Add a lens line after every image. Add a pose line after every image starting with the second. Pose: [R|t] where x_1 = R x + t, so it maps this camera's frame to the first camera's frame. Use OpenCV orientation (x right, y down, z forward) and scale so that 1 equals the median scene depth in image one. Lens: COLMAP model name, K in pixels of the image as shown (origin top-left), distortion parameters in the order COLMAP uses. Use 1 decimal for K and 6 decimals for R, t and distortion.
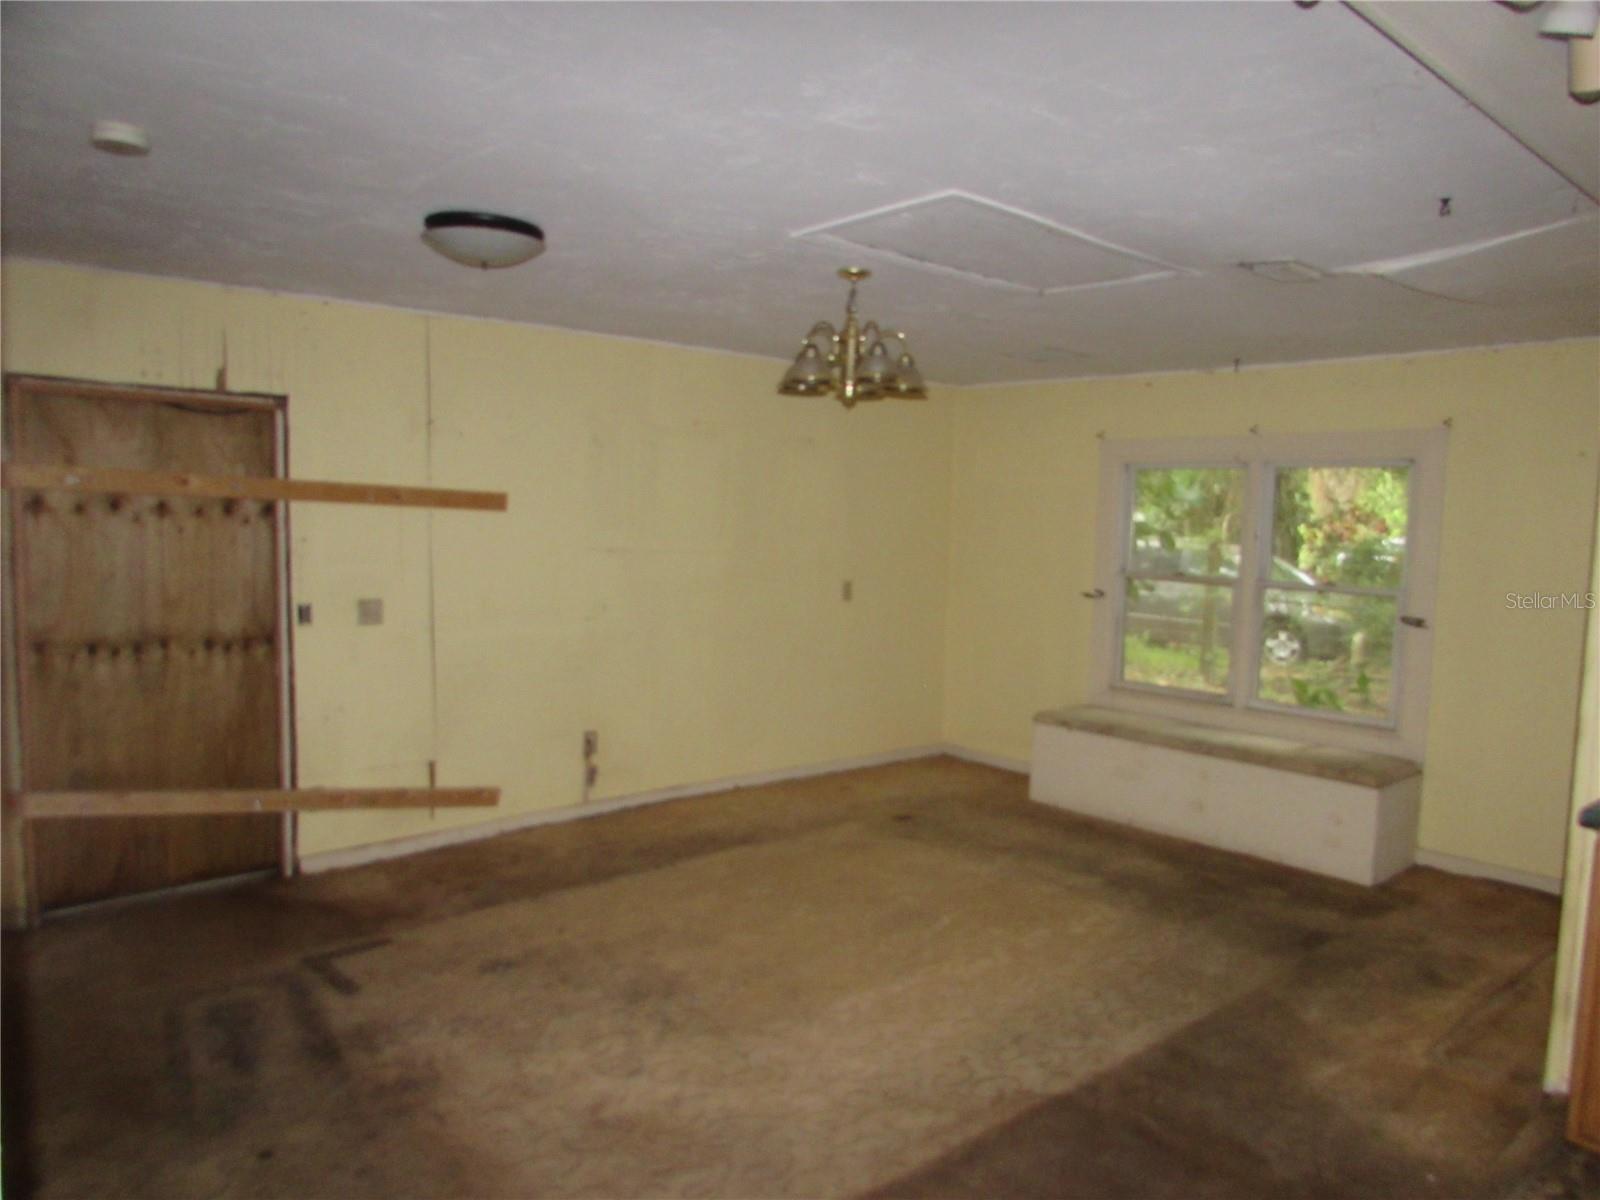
lens RADIAL K [[1121.1, 0, 795.5], [0, 1121.1, 588.0], [0, 0, 1]] dist [-0.006676, -0.006242]
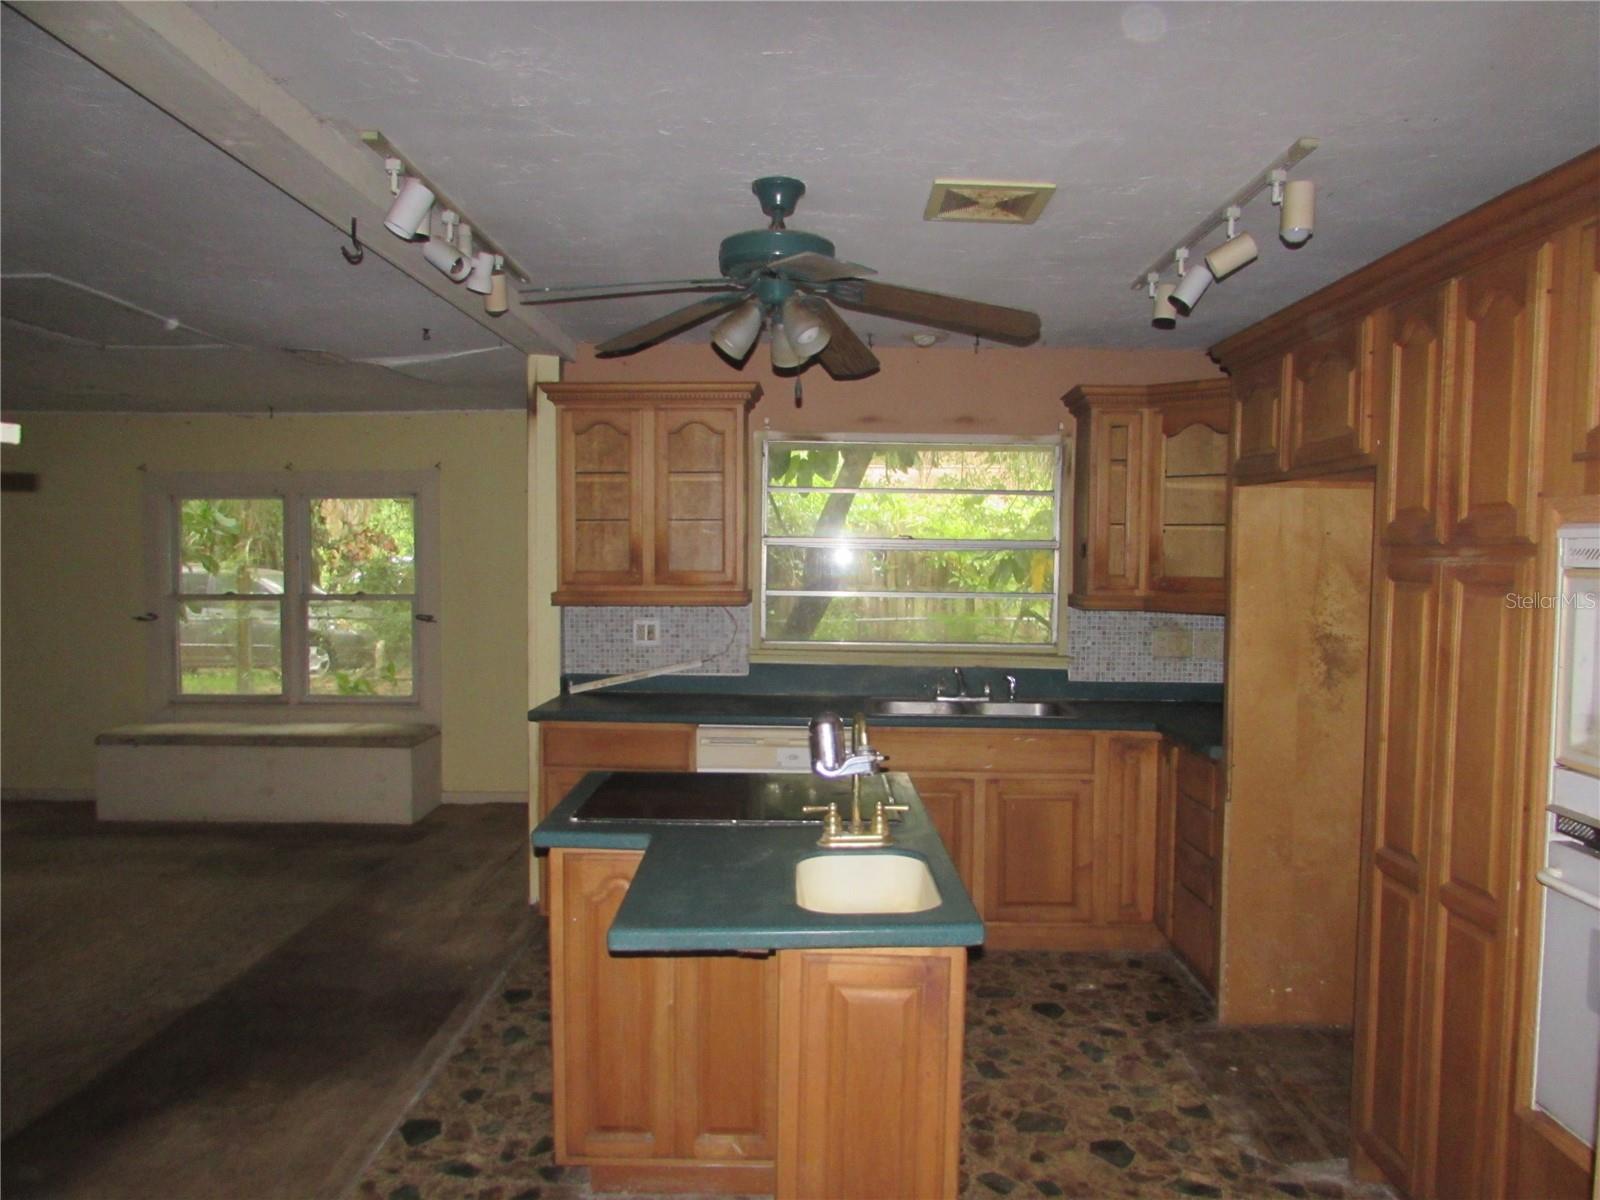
lens RADIAL K [[1121.1, 0, 793.3], [0, 1121.1, 597.0], [0, 0, 1]] dist [-0.006676, -0.006242]
pose [[0.675379, -0.061860, 0.734872, -0.096784], [0.070726, 0.997316, 0.018952, 0.009590], [-0.734071, 0.039175, 0.677941, -0.167385]]
